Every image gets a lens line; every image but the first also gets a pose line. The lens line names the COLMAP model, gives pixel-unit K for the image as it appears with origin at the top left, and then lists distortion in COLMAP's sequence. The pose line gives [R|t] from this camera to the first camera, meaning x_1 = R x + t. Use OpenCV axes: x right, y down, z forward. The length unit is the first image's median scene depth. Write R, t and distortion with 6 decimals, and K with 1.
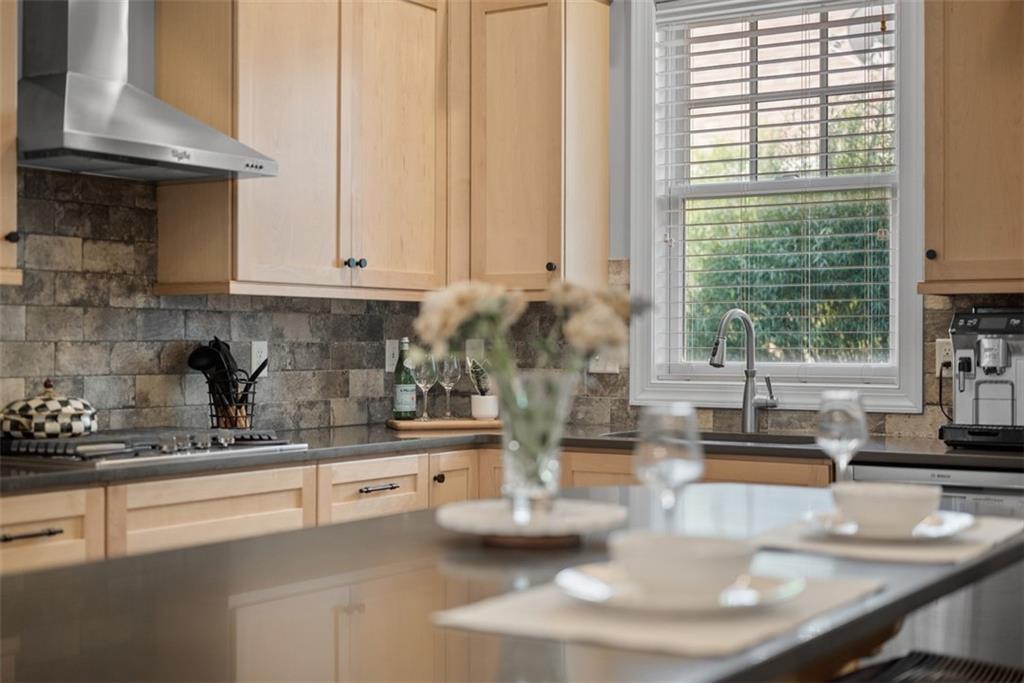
lens RADIAL K [[1457.1, 0, 512.5], [0, 1457.1, 339.9], [0, 0, 1]] dist [0.045565, 0.000000]
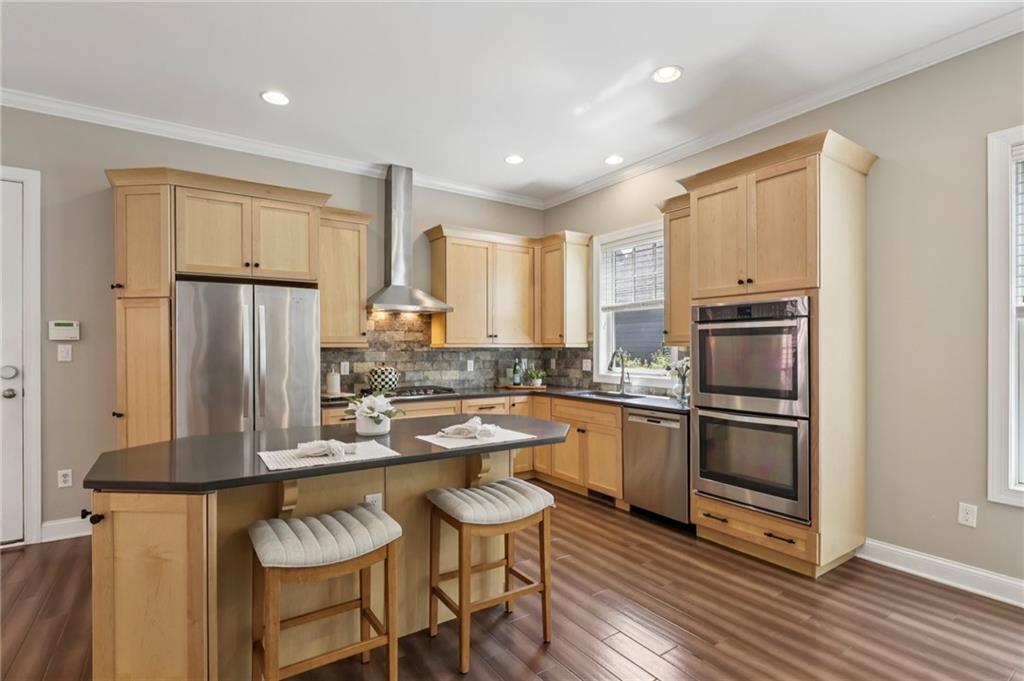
lens RADIAL K [[484.3, 0, 512.4], [0, 484.3, 345.0], [0, 0, 1]] dist [0.003283, 0.000095]
pose [[0.920381, -0.005780, -0.390979, 0.337482], [0.003151, 0.999968, -0.007365, -0.024692], [0.391009, 0.005546, 0.920370, 0.038090]]
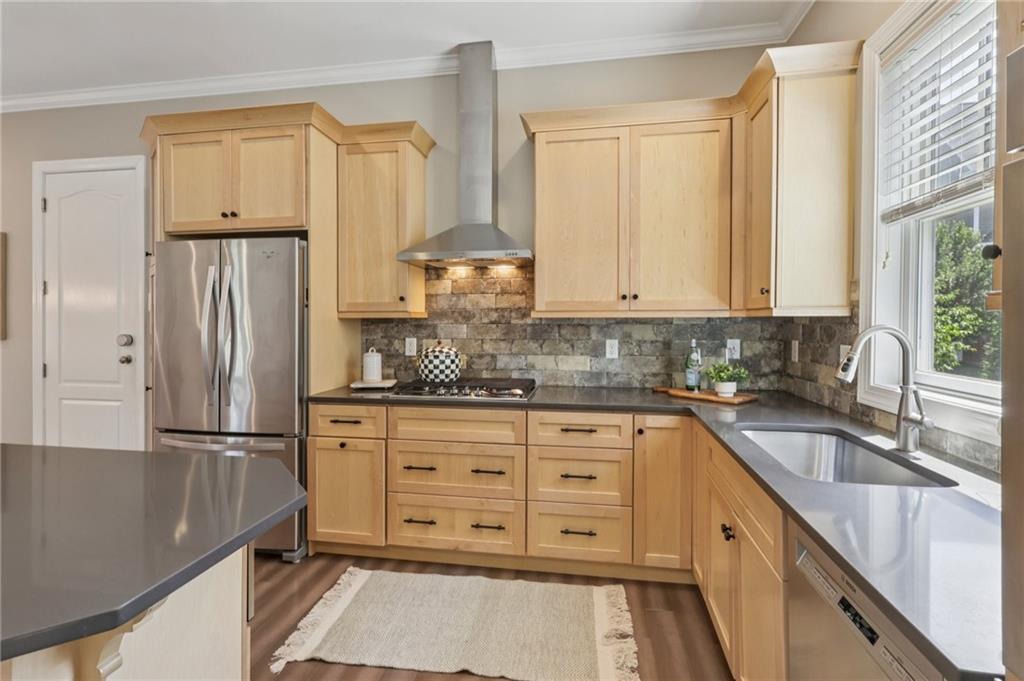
lens RADIAL K [[484.3, 0, 516.8], [0, 484.3, 318.7], [0, 0, 1]] dist [0.003283, 0.000095]
pose [[0.392485, -0.006486, -0.919735, 0.360775], [0.002845, 0.999979, -0.005838, -0.023010], [0.919754, -0.000326, 0.392495, 0.635737]]
